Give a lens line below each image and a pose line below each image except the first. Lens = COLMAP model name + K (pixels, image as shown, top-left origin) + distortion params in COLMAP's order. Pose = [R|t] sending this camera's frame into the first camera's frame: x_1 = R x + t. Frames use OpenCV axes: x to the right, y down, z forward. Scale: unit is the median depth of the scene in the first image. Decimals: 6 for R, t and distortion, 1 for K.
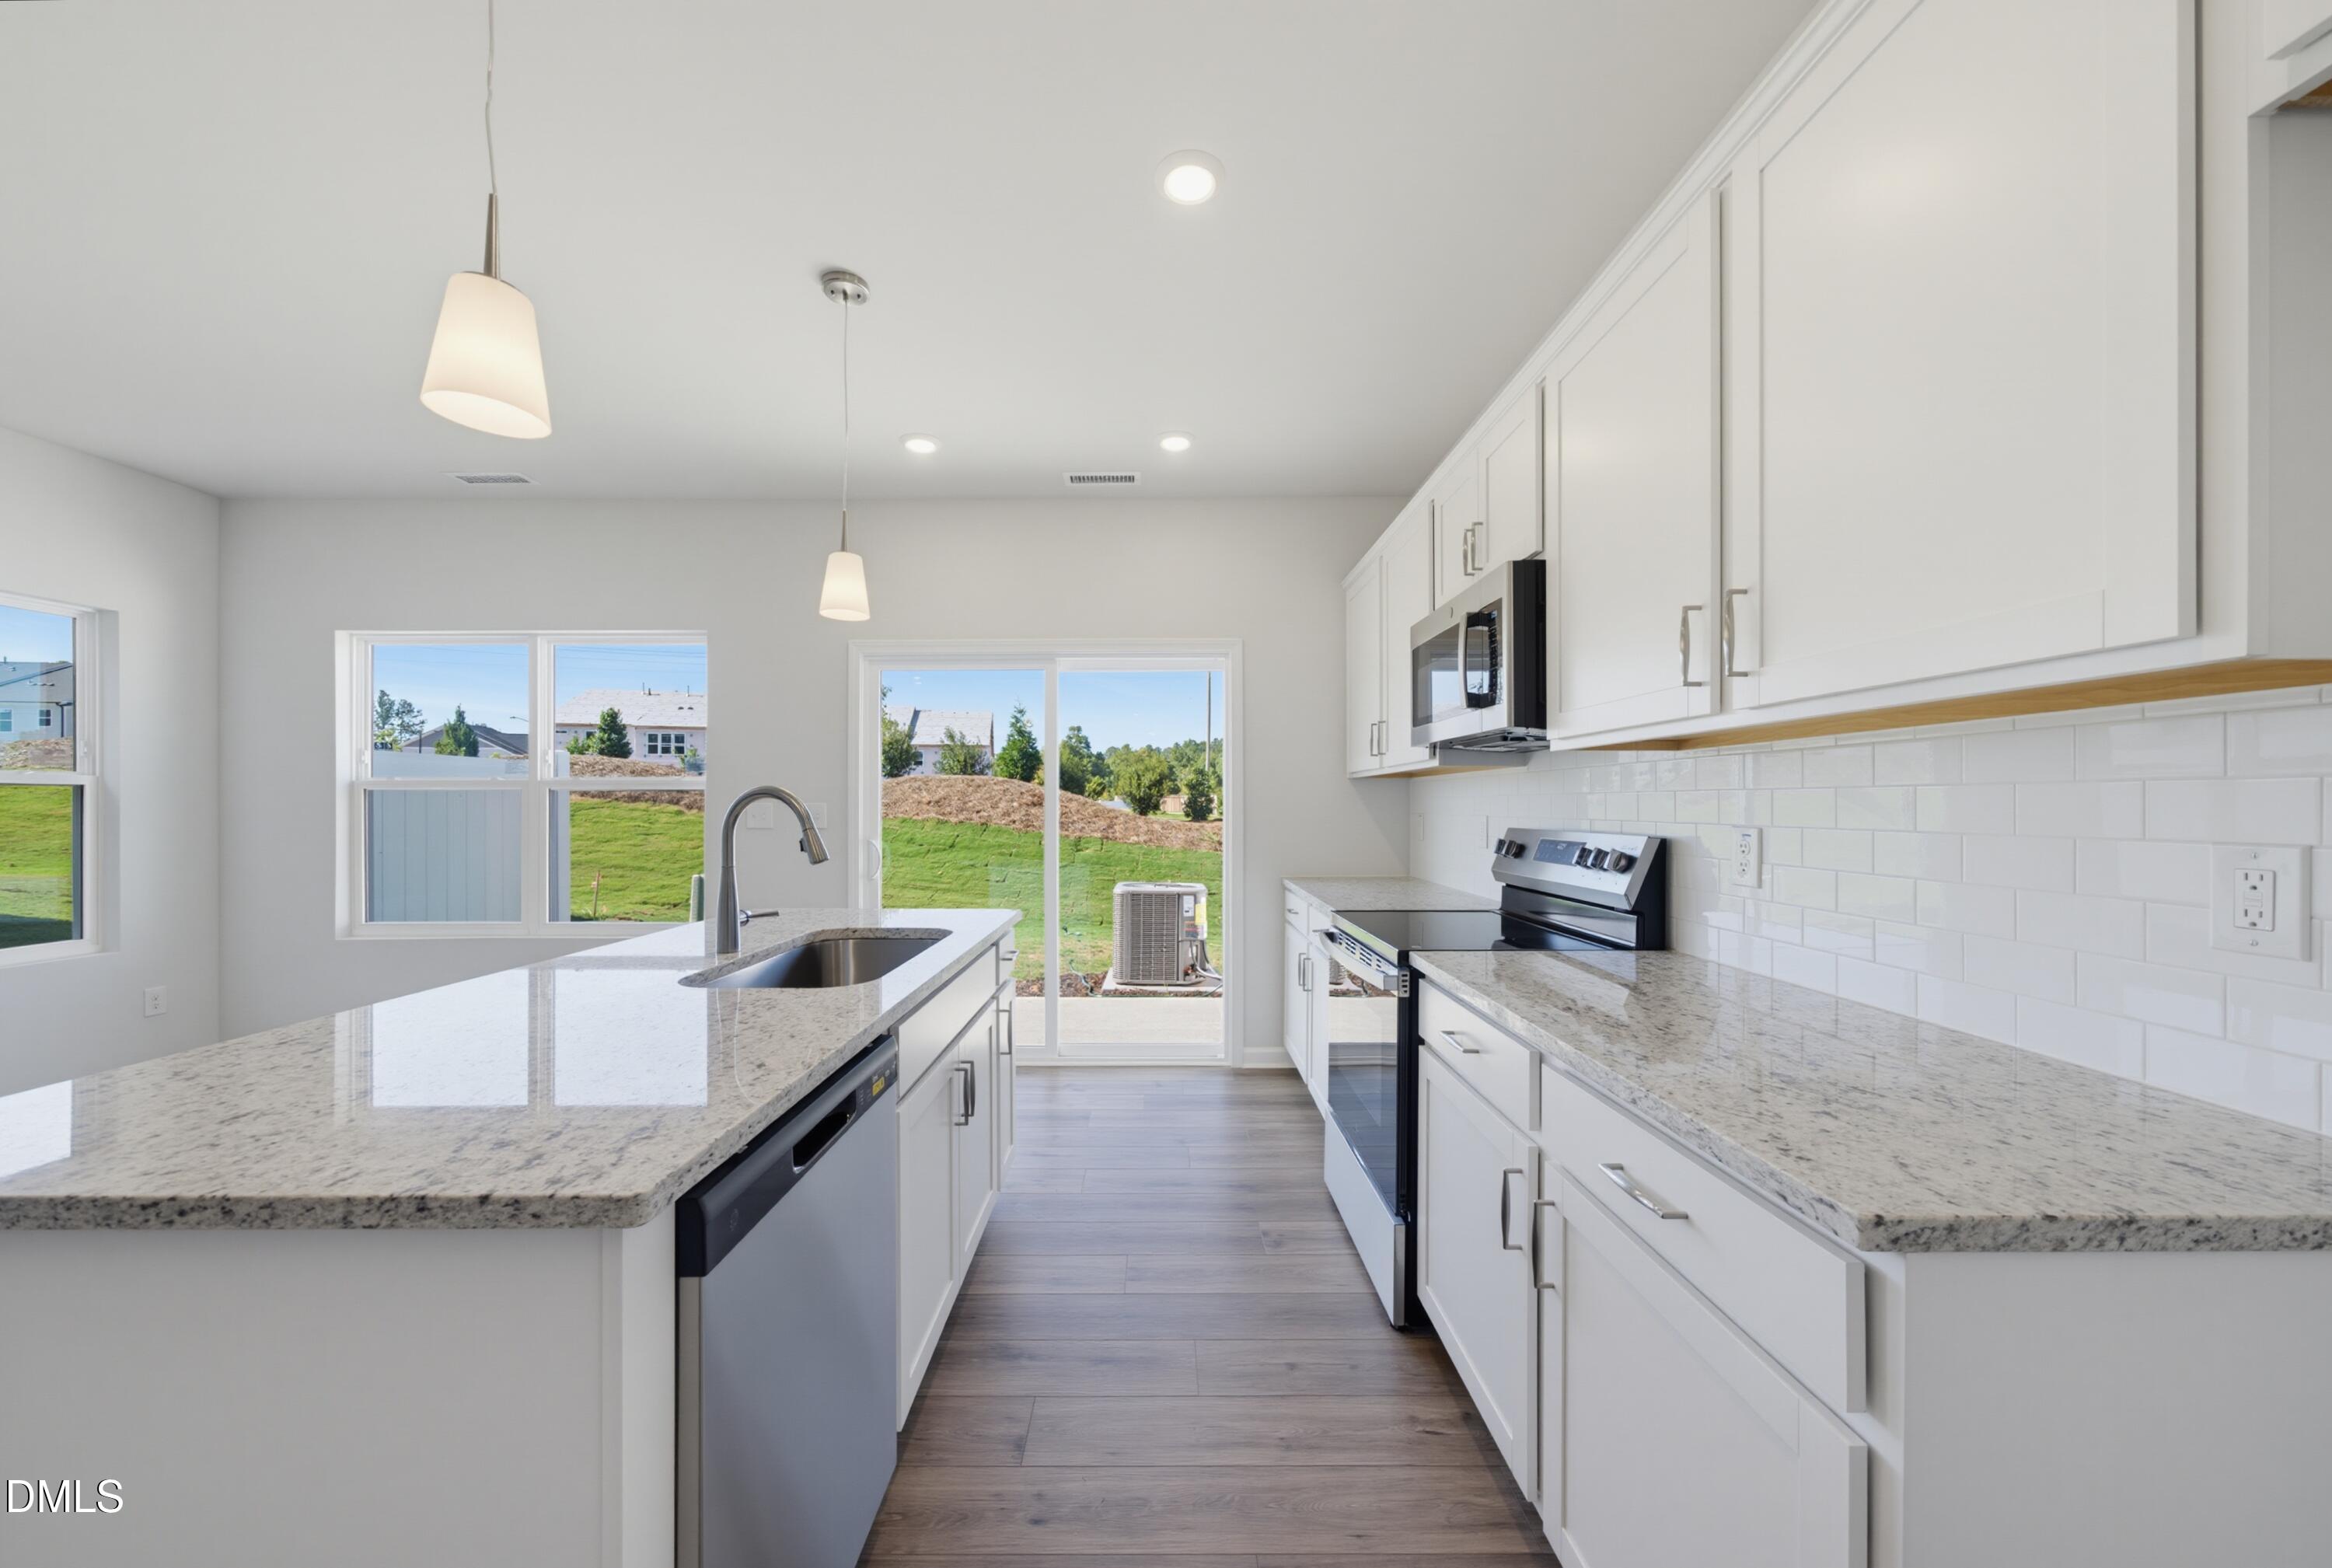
lens RADIAL K [[812.0, 0, 1170.5], [0, 812.0, 807.3], [0, 0, 1]] dist [-0.010151, 0.002760]
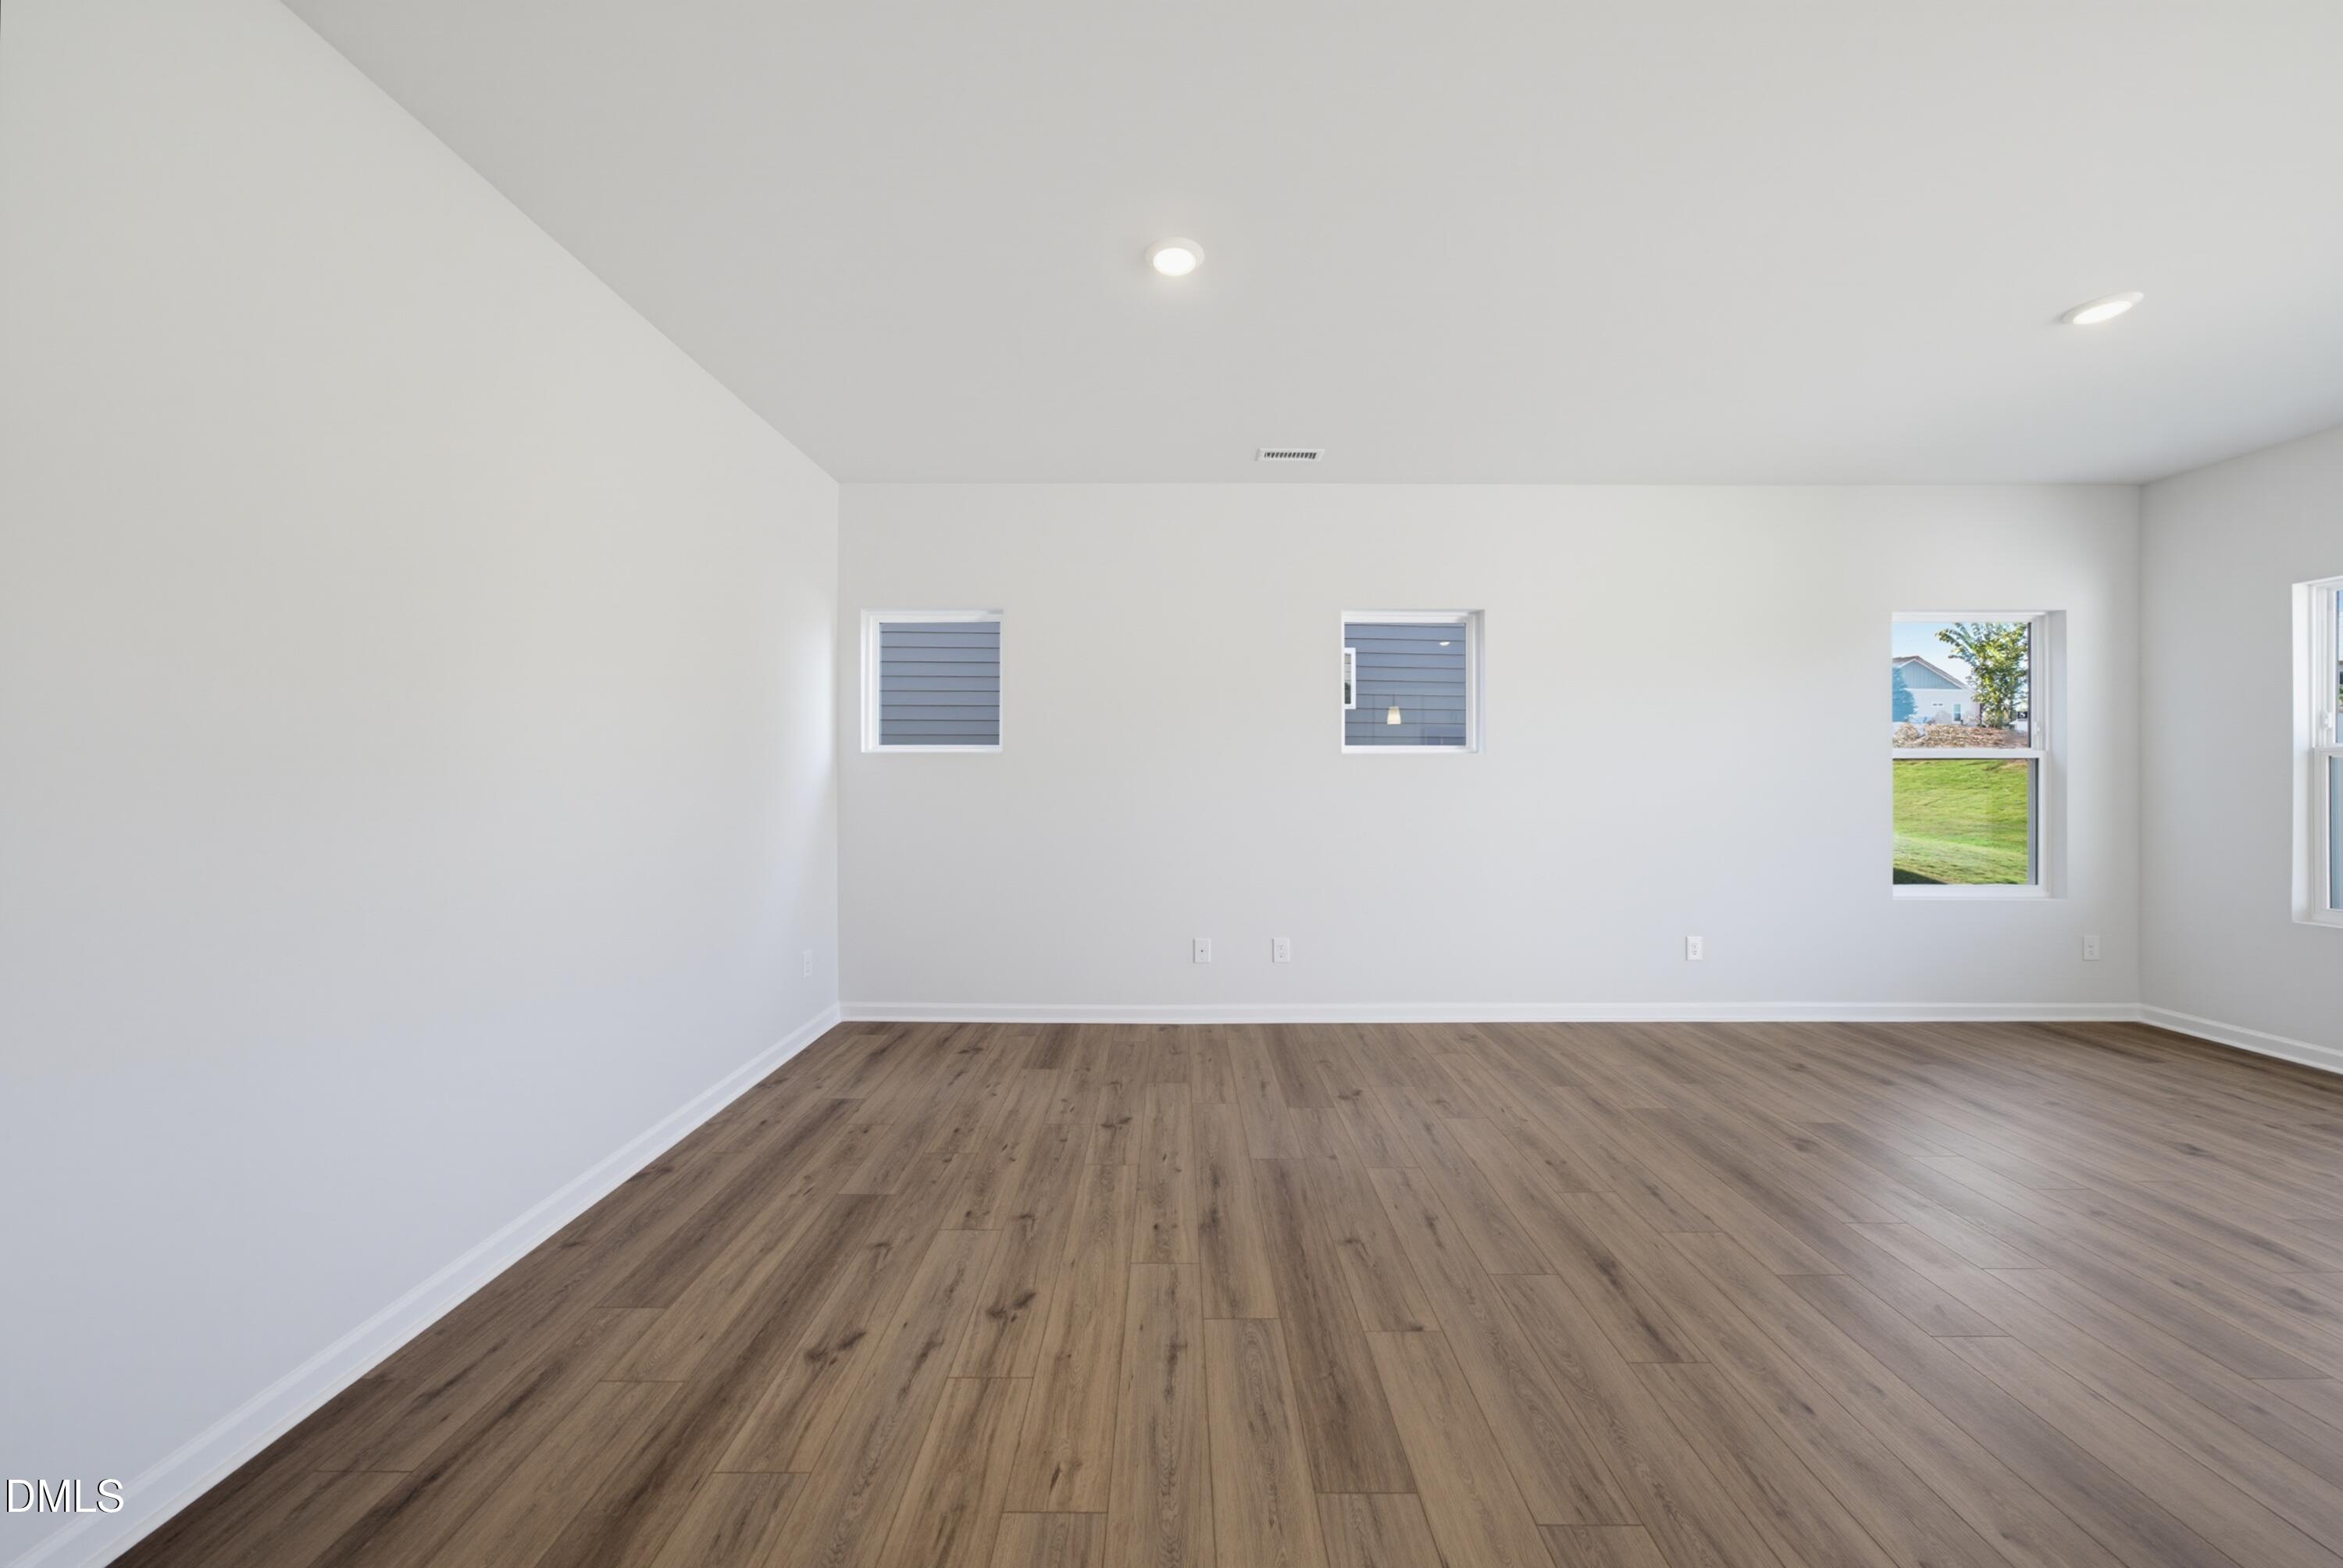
lens RADIAL K [[815.7, 0, 1160.2], [0, 815.7, 778.8], [0, 0, 1]] dist [-0.010151, 0.002760]
pose [[0.000209, 0.001337, -0.999999, -0.026336], [-0.004226, 0.999990, 0.001336, 0.001344], [0.999991, 0.004226, 0.000215, -0.064686]]
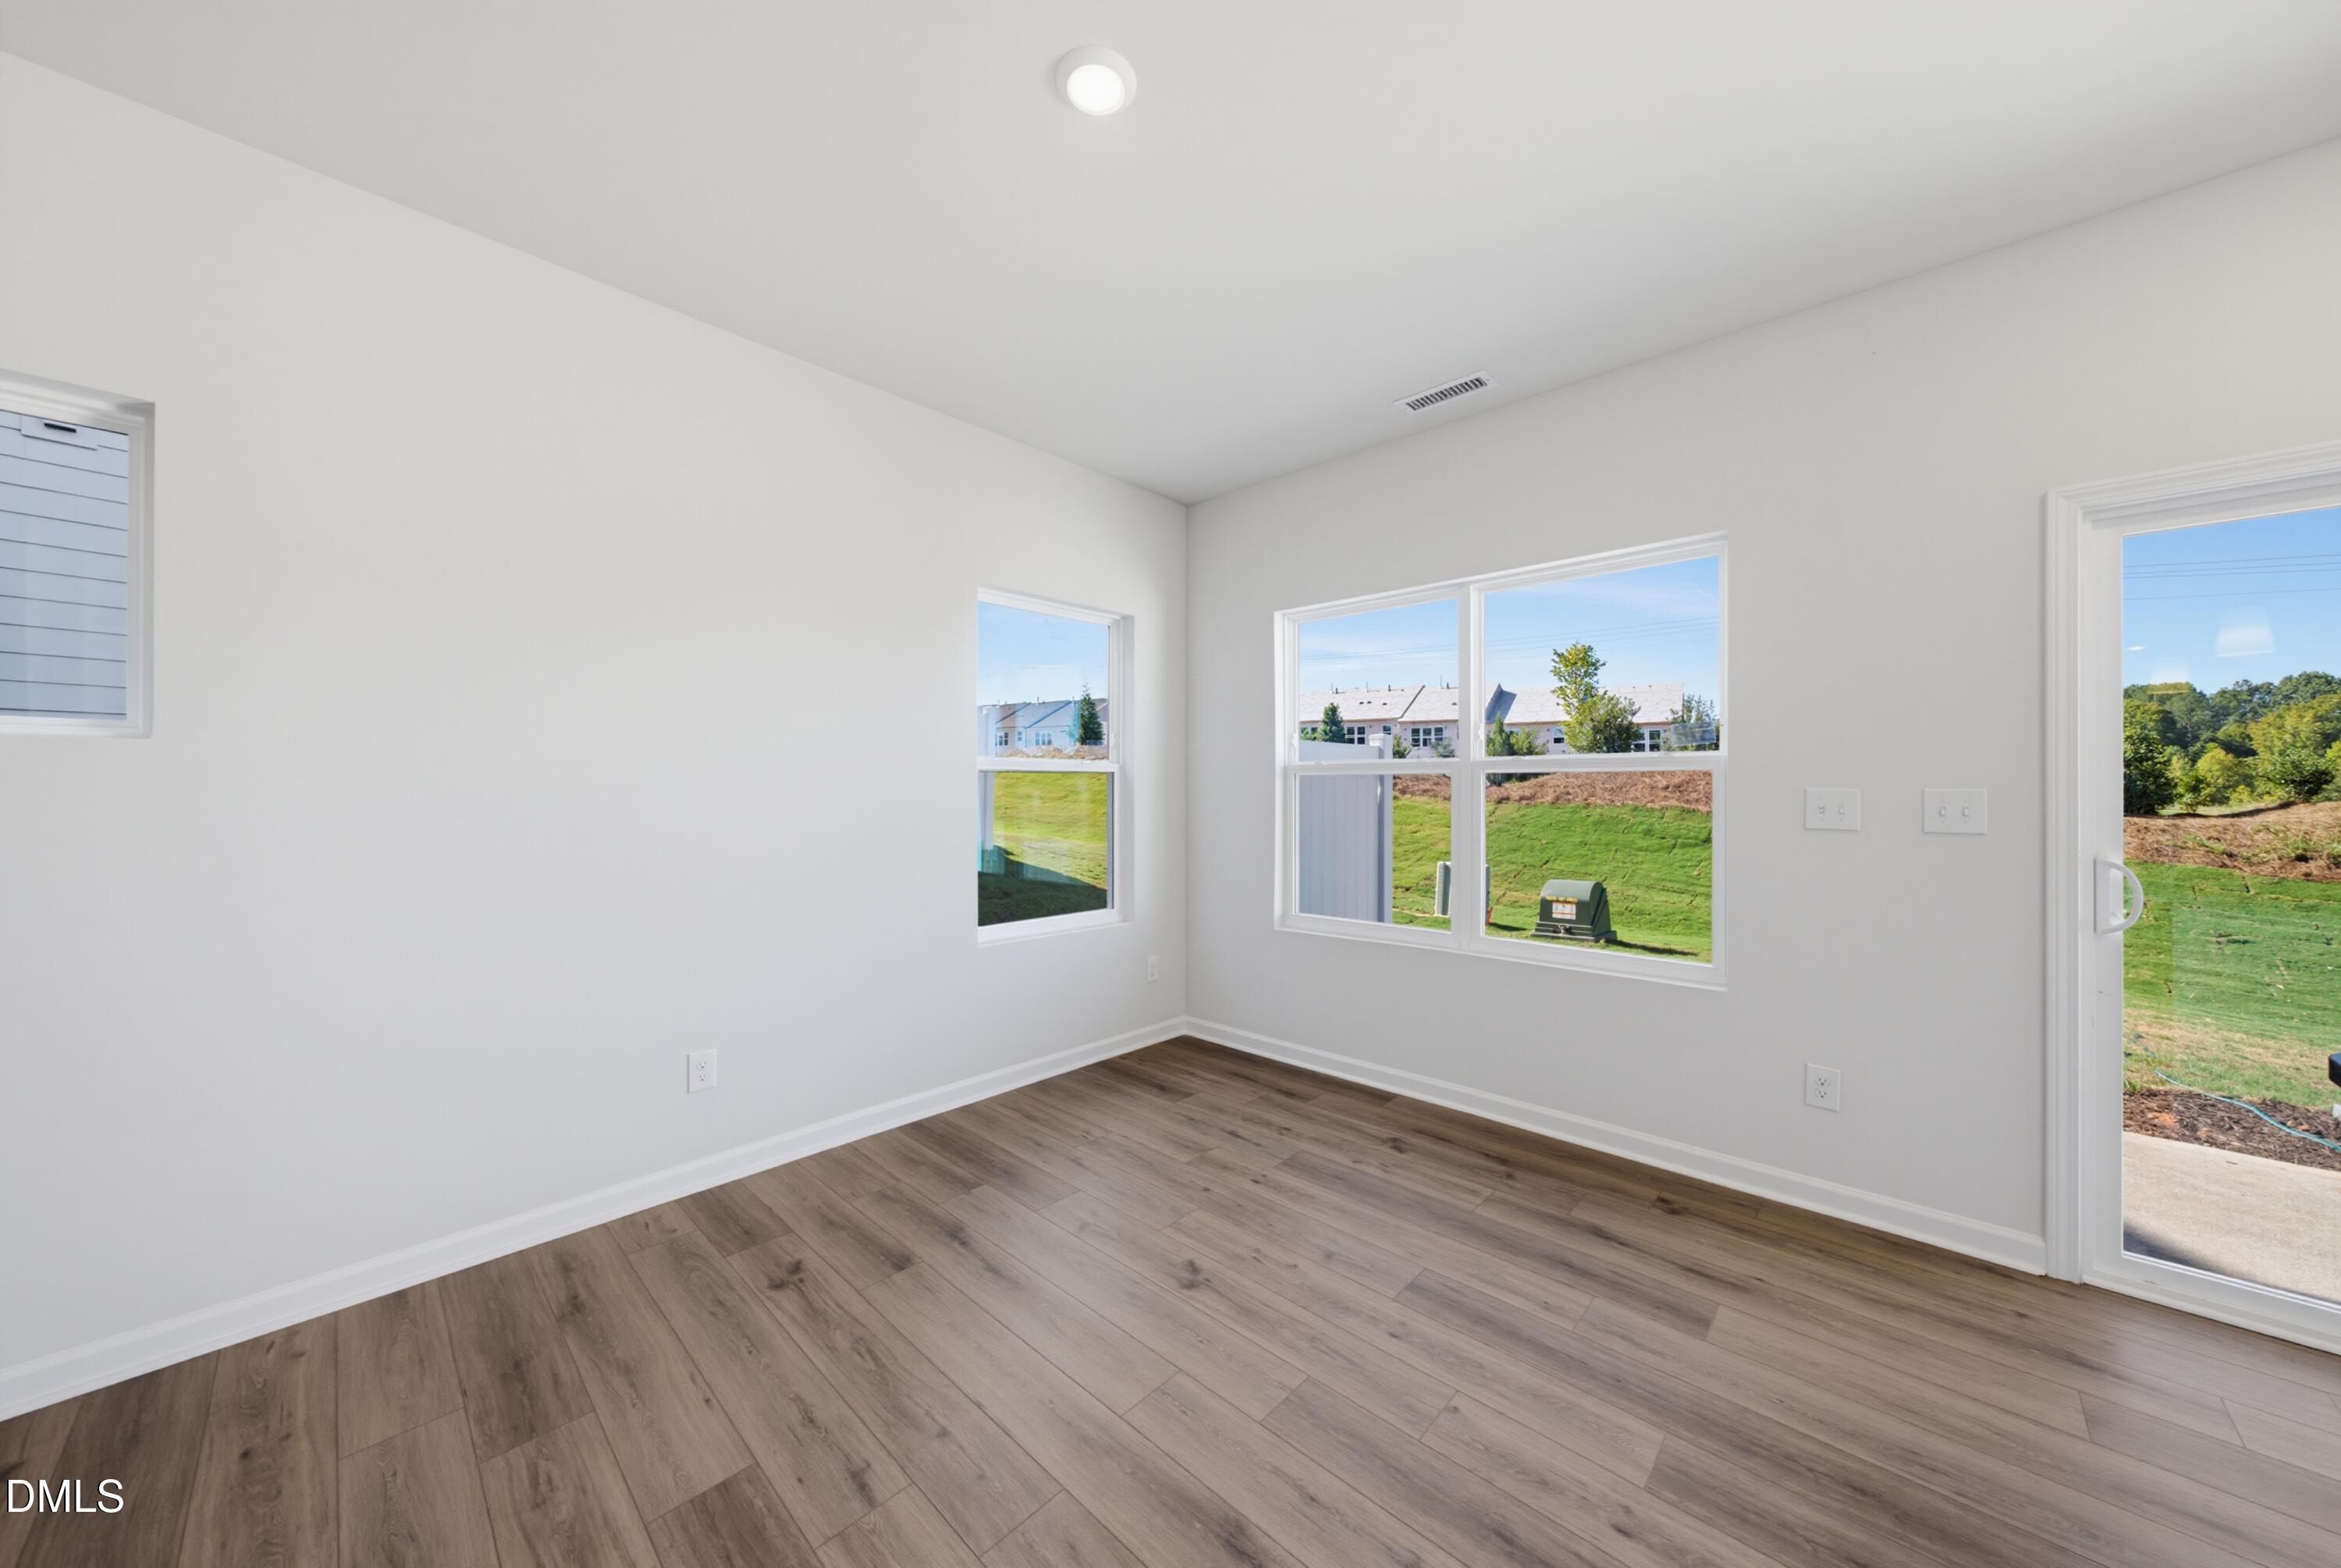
lens RADIAL K [[815.0, 0, 1168.7], [0, 815.0, 788.8], [0, 0, 1]] dist [-0.010151, 0.002760]
pose [[0.727449, -0.000882, -0.686162, -0.101977], [-0.002658, 0.999988, -0.004103, -0.000019], [0.686157, 0.004808, 0.727438, 0.043972]]
